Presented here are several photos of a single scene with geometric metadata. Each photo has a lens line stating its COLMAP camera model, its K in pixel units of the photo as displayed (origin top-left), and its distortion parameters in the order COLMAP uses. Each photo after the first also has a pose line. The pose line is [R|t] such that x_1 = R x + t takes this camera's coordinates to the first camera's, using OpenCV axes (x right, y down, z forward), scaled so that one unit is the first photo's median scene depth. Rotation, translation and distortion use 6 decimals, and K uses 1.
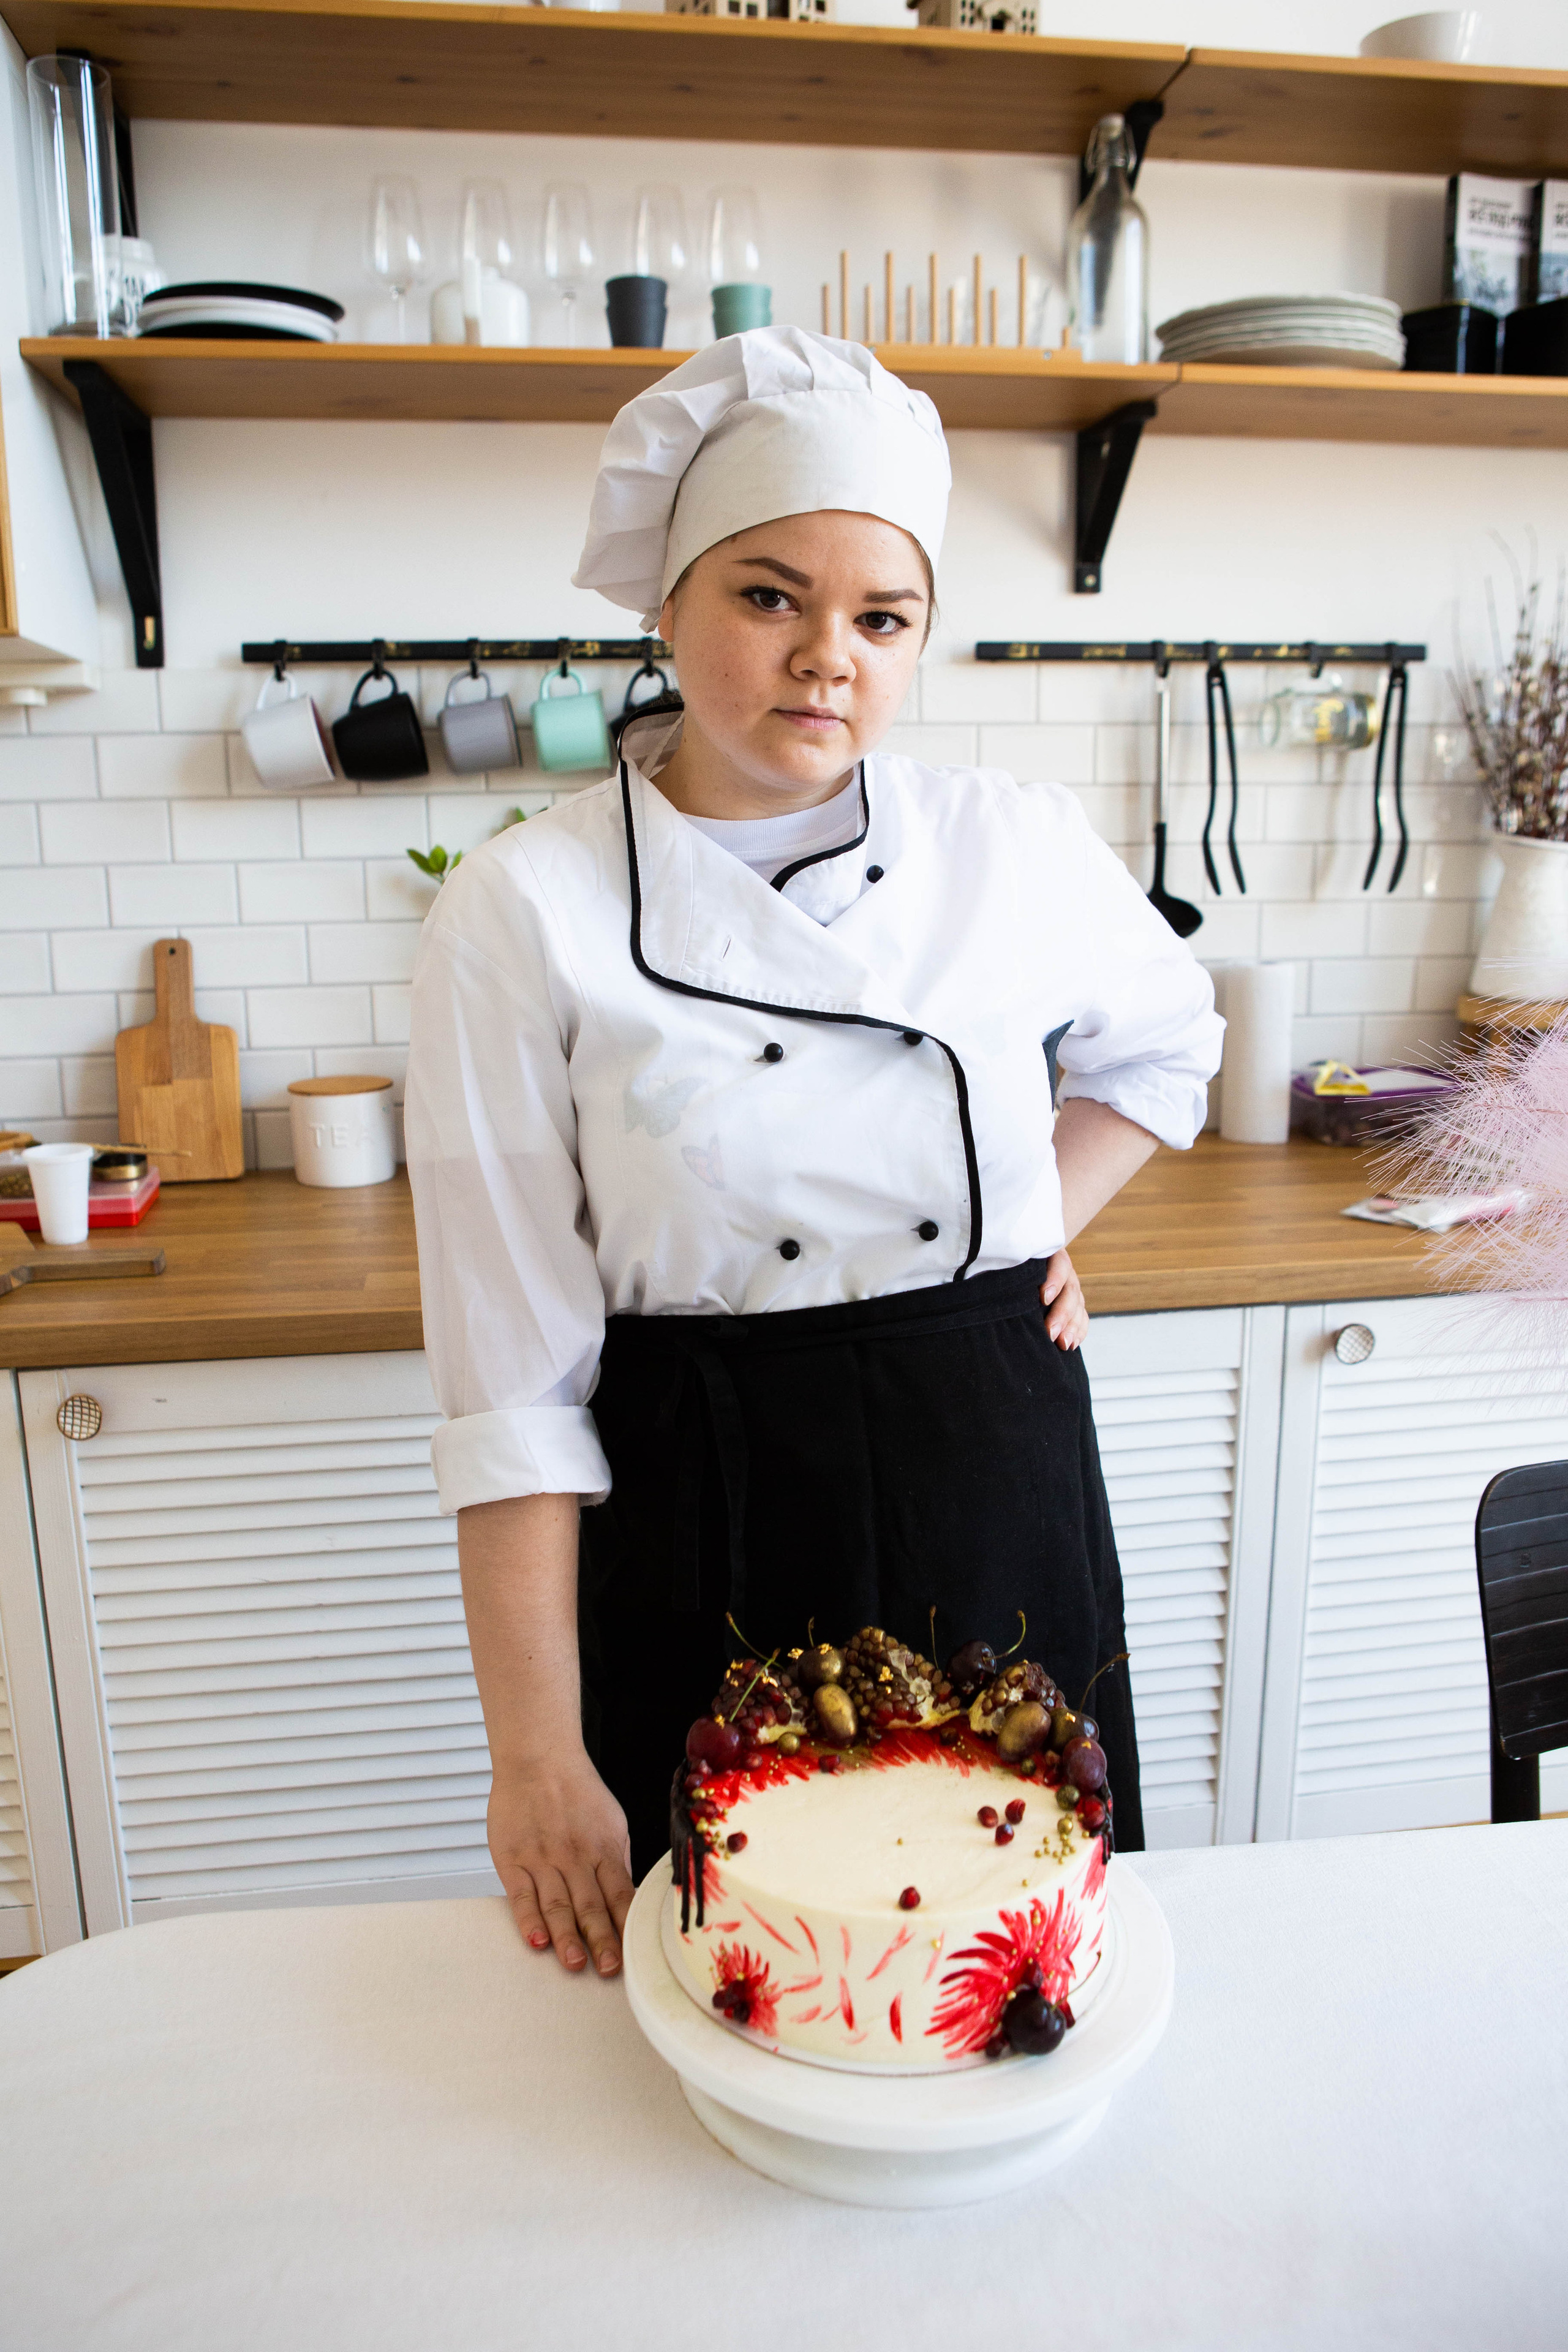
lens RADIAL K [[1793.1, 0, 784.0], [0, 1793.1, 1176.0], [0, 0, 1]] dist [-0.105387, 0.095101]
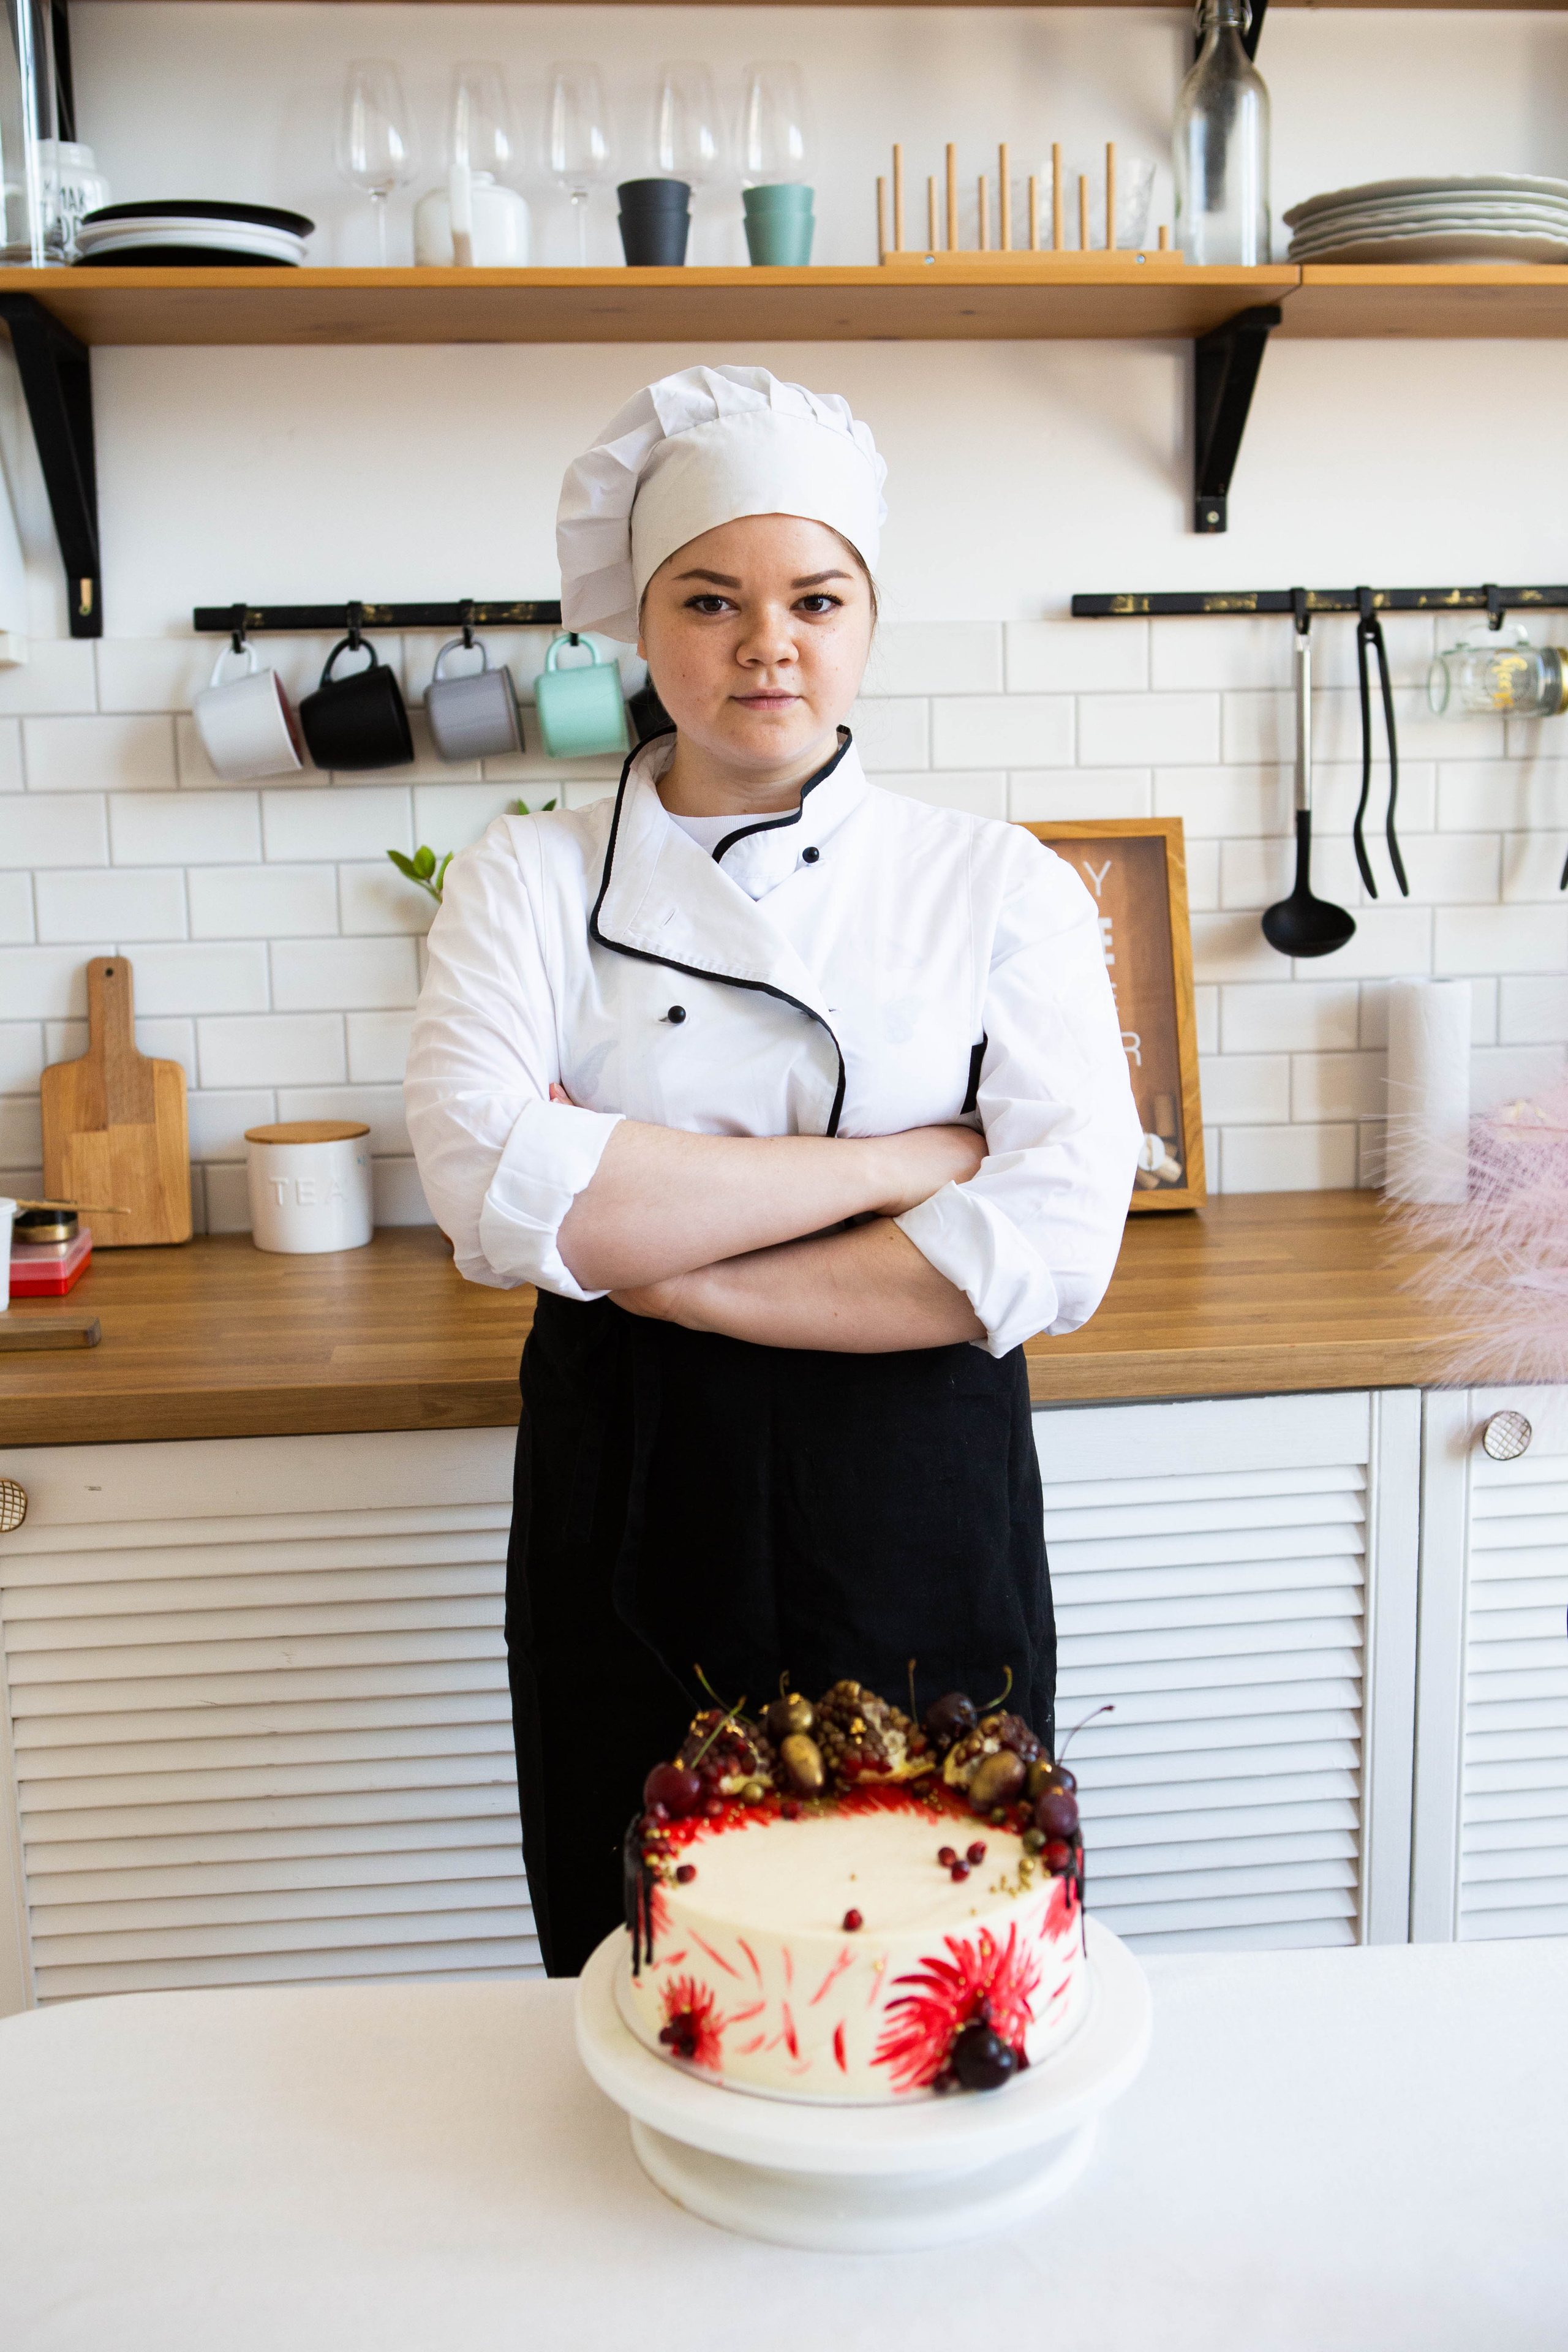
lens RADIAL K [[2487.7, 0, 784.0], [0, 2487.7, 1176.0], [0, 0, 1]] dist [-0.077074, 0.132113]
pose [[0.998325, -0.000709, -0.057849, 0.043273], [-0.001783, 0.999073, -0.043022, 0.020162], [0.057826, 0.043053, 0.997398, -0.152803]]
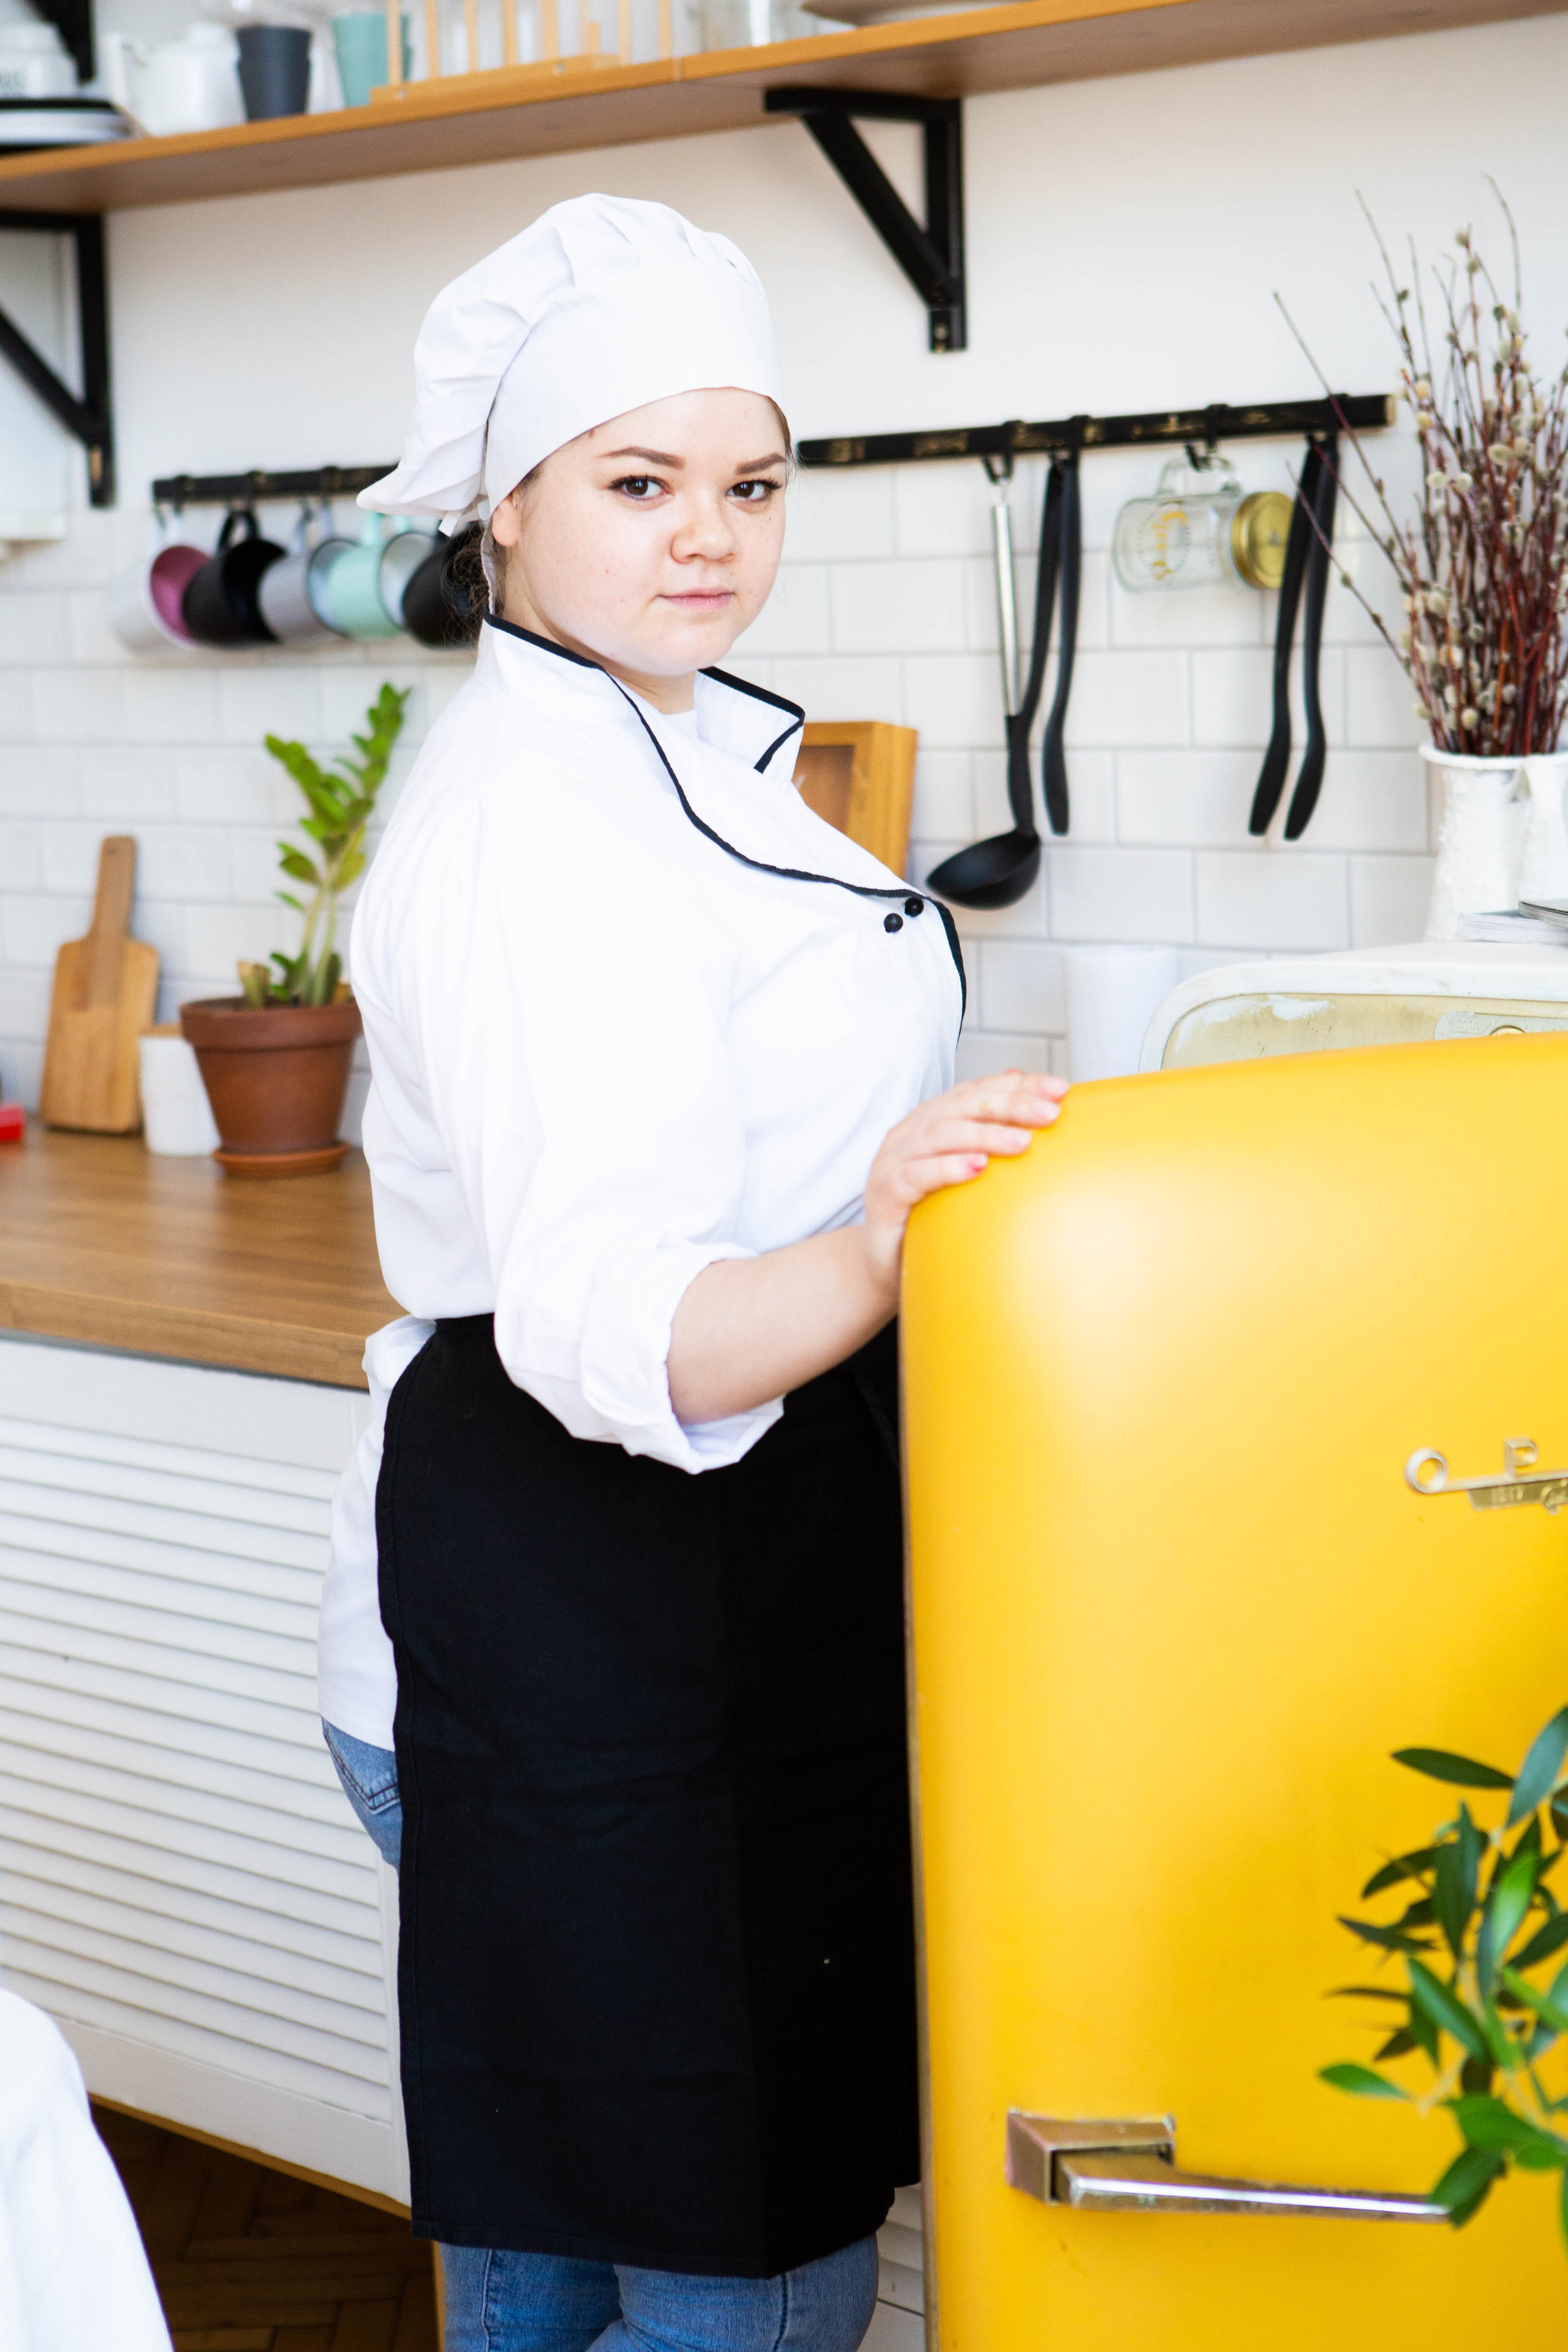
lens RADIAL K [[4229.8, 0, 848.3], [0, 4229.8, 1177.8], [0, 0, 1]] dist [0.248647, -2.216520]
pose [[0.607311, 0.100897, -0.788031, 1.486434], [-0.143930, 0.989462, 0.015765, -0.059225], [0.781318, 0.103847, 0.615433, 0.069698]]
